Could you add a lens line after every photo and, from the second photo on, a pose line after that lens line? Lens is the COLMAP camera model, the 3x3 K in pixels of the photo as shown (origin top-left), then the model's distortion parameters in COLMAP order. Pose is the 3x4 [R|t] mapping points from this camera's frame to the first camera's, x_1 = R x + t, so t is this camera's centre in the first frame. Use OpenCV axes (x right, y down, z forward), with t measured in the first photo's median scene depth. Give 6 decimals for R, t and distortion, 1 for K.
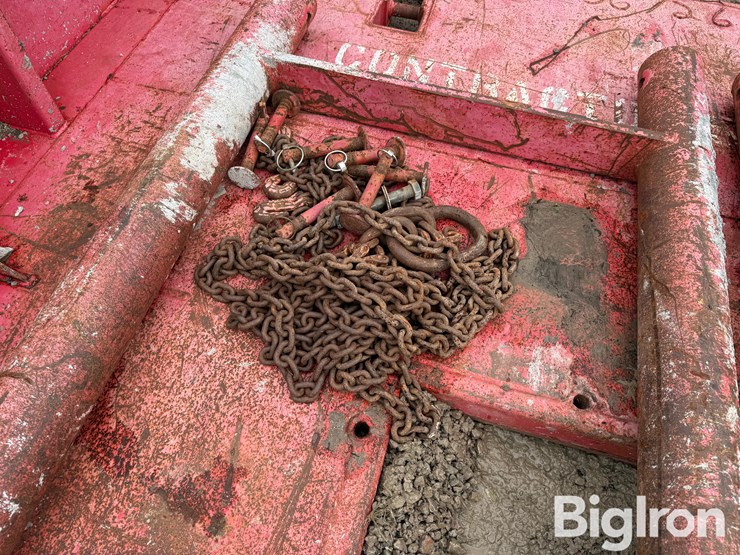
lens RADIAL K [[523.9, 0, 374.5], [0, 523.9, 280.2], [0, 0, 1]] dist [0.021681, -0.033211]
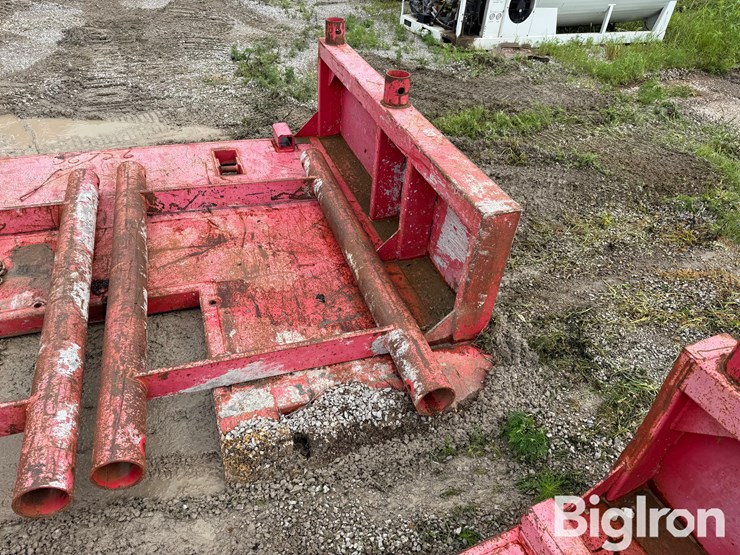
lens RADIAL K [[520.1, 0, 366.5], [0, 520.1, 279.5], [0, 0, 1]] dist [0.070549, -0.103835]
pose [[0.827181, -0.338998, 0.448165, 0.487403], [0.460294, 0.866235, -0.194336, 1.021108], [-0.322337, 0.367038, 0.872572, -1.233295]]
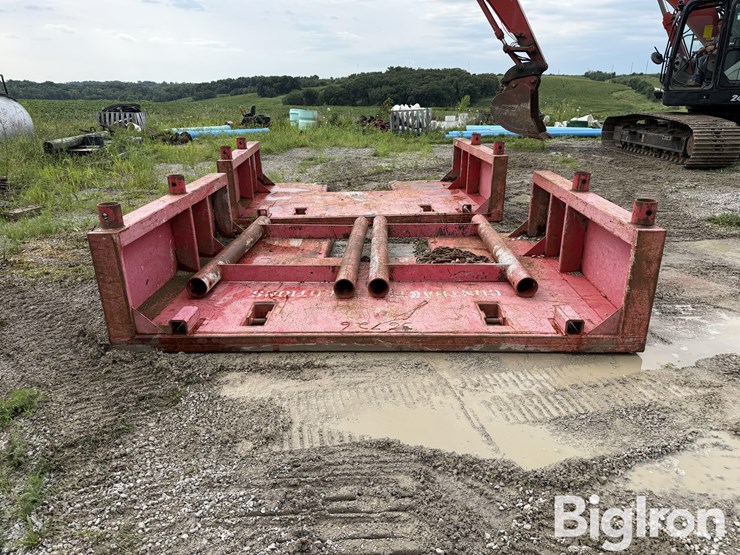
lens RADIAL K [[511.2, 0, 371.2], [0, 511.2, 285.5], [0, 0, 1]] dist [0.073941, -0.101115]
pose [[-0.971140, 0.057384, -0.231506, 1.407233], [-0.216017, 0.199879, 0.955712, -3.385750], [0.101115, 0.978139, -0.181715, 1.700915]]
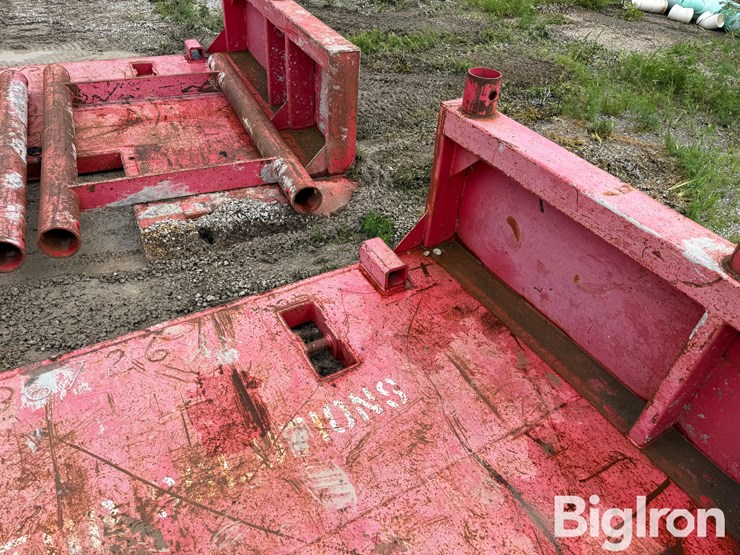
lens RADIAL K [[523.9, 0, 374.5], [0, 523.9, 280.2], [0, 0, 1]] dist [0.021681, -0.033211]
pose [[0.754751, -0.412597, 0.510014, 0.241044], [0.537049, 0.835090, -0.119178, 1.795543], [-0.376735, 0.363852, 0.851870, -1.565987]]
